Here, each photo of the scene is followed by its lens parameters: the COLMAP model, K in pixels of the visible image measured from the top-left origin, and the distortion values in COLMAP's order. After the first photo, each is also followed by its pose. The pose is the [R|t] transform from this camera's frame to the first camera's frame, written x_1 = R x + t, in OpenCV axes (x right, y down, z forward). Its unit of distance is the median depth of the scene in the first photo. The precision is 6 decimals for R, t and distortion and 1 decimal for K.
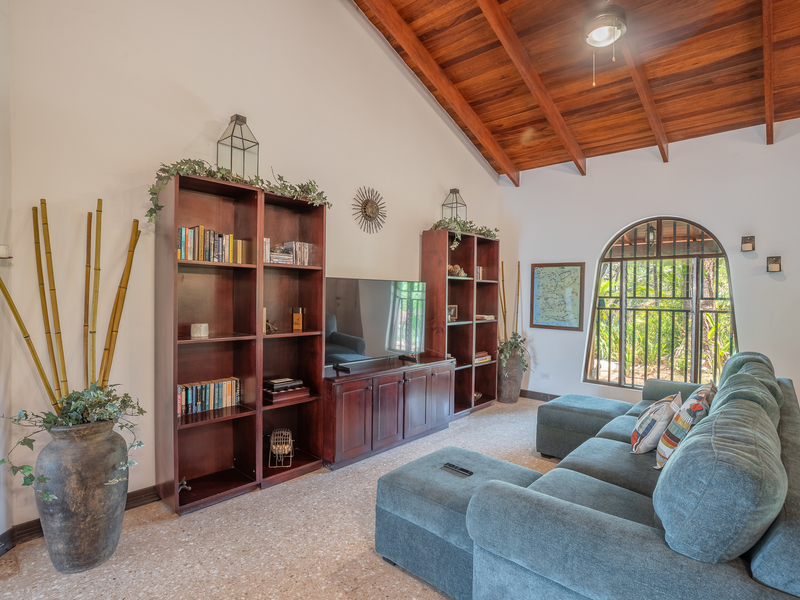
lens RADIAL K [[419.1, 0, 401.6], [0, 419.1, 304.3], [0, 0, 1]] dist [-0.027987, 0.002125]
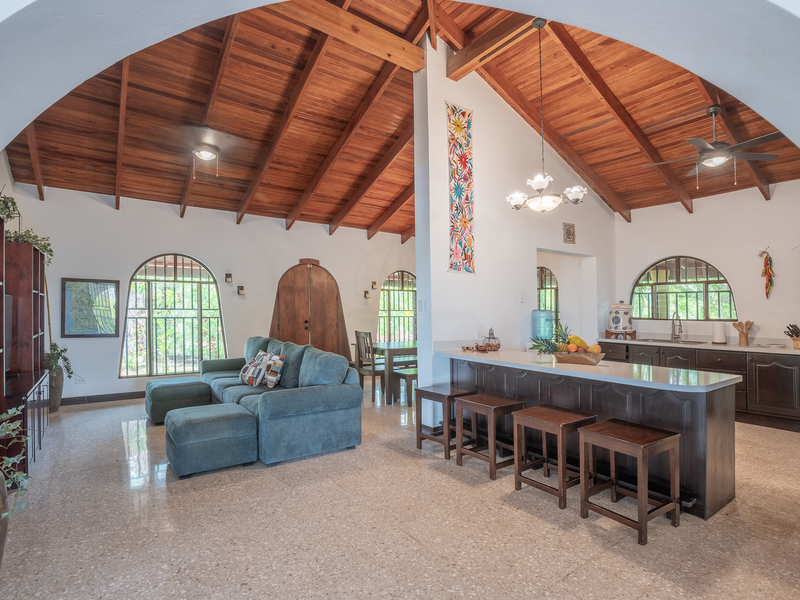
lens RADIAL K [[419.1, 0, 401.6], [0, 419.1, 304.3], [0, 0, 1]] dist [-0.027987, 0.002125]
pose [[0.203402, -0.000774, 0.979095, -0.763236], [0.016601, 0.999859, -0.002659, -0.018149], [-0.978955, 0.016795, 0.203386, -0.083666]]
